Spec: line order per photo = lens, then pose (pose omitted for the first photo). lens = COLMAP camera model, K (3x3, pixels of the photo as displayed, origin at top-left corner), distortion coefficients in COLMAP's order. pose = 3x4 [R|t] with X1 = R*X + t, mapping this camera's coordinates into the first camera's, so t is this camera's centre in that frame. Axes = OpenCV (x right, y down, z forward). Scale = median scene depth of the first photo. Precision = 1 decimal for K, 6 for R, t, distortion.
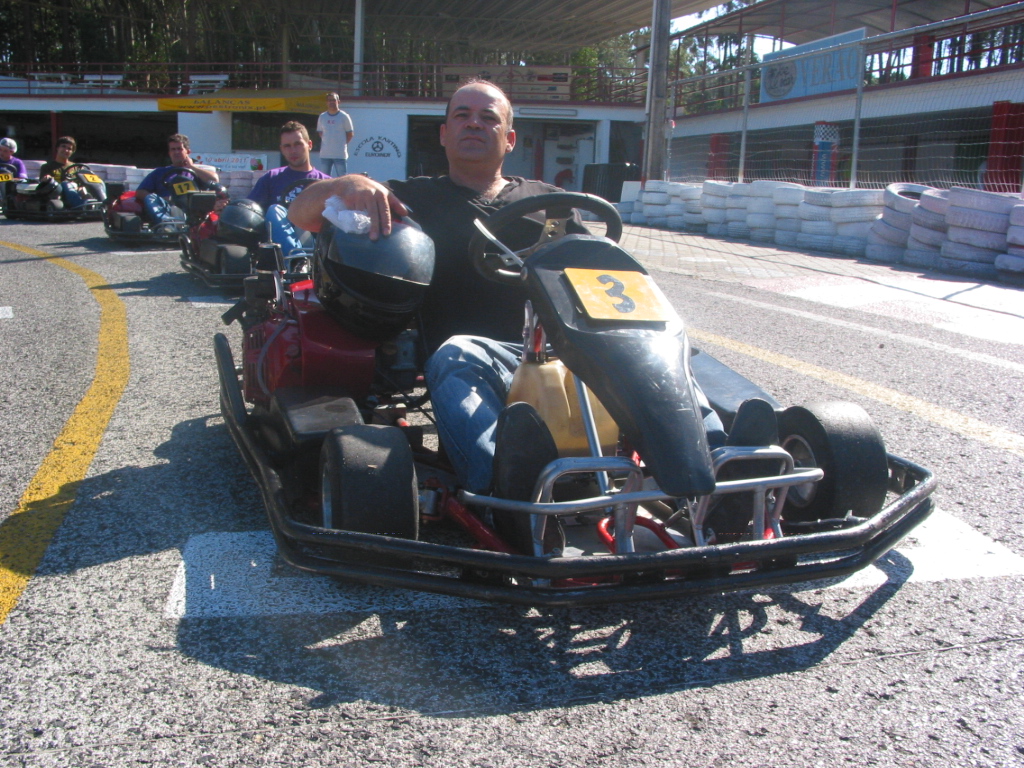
lens RADIAL K [[1027.6, 0, 515.1], [0, 1027.6, 388.4], [0, 0, 1]] dist [-0.184211, 0.209444]
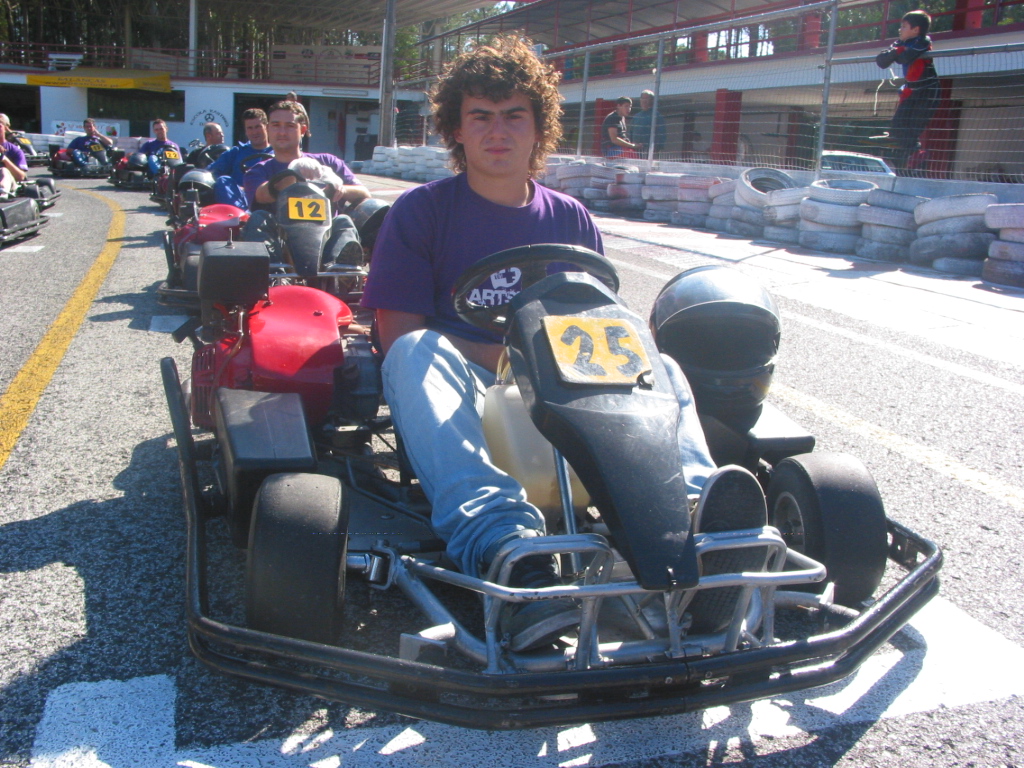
lens RADIAL K [[1027.6, 0, 515.1], [0, 1027.6, 388.4], [0, 0, 1]] dist [-0.184211, 0.209444]
pose [[0.988812, -0.014051, 0.148503, 0.075682], [0.009342, 0.999433, 0.032360, 0.090255], [-0.148873, -0.030611, 0.988382, -0.444182]]
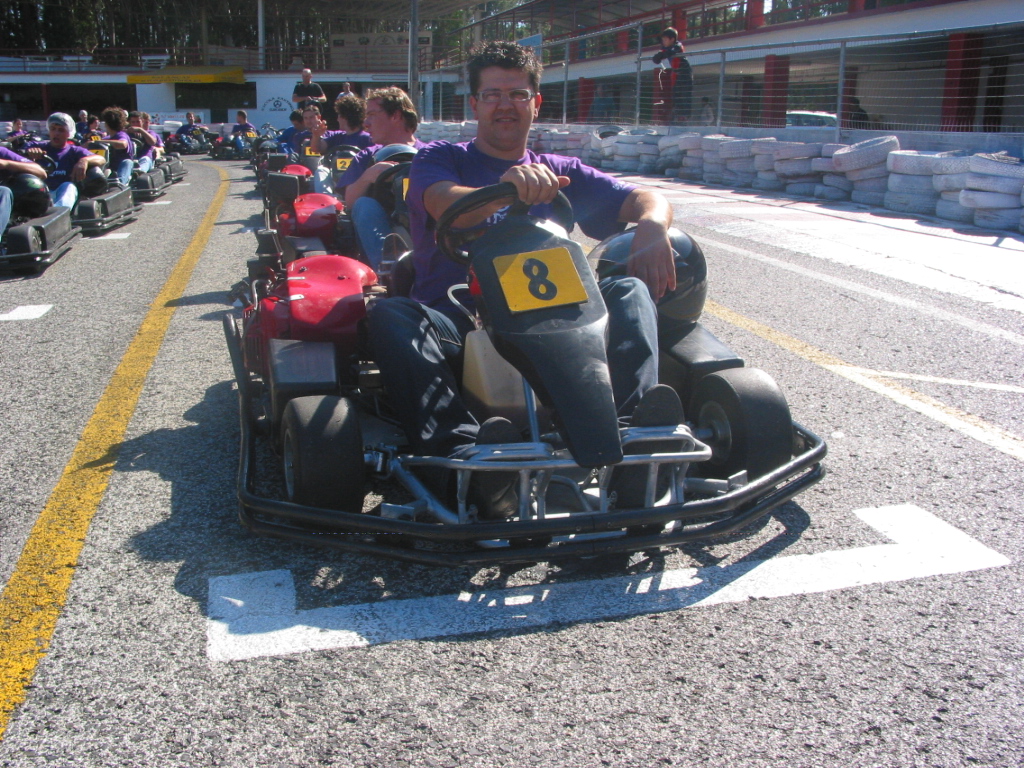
lens RADIAL K [[1027.6, 0, 515.1], [0, 1027.6, 388.4], [0, 0, 1]] dist [-0.184211, 0.209444]
pose [[0.996347, -0.041346, 0.074714, 0.126595], [0.037138, 0.997691, 0.056867, 0.158638], [-0.076893, -0.053884, 0.995582, -0.774523]]
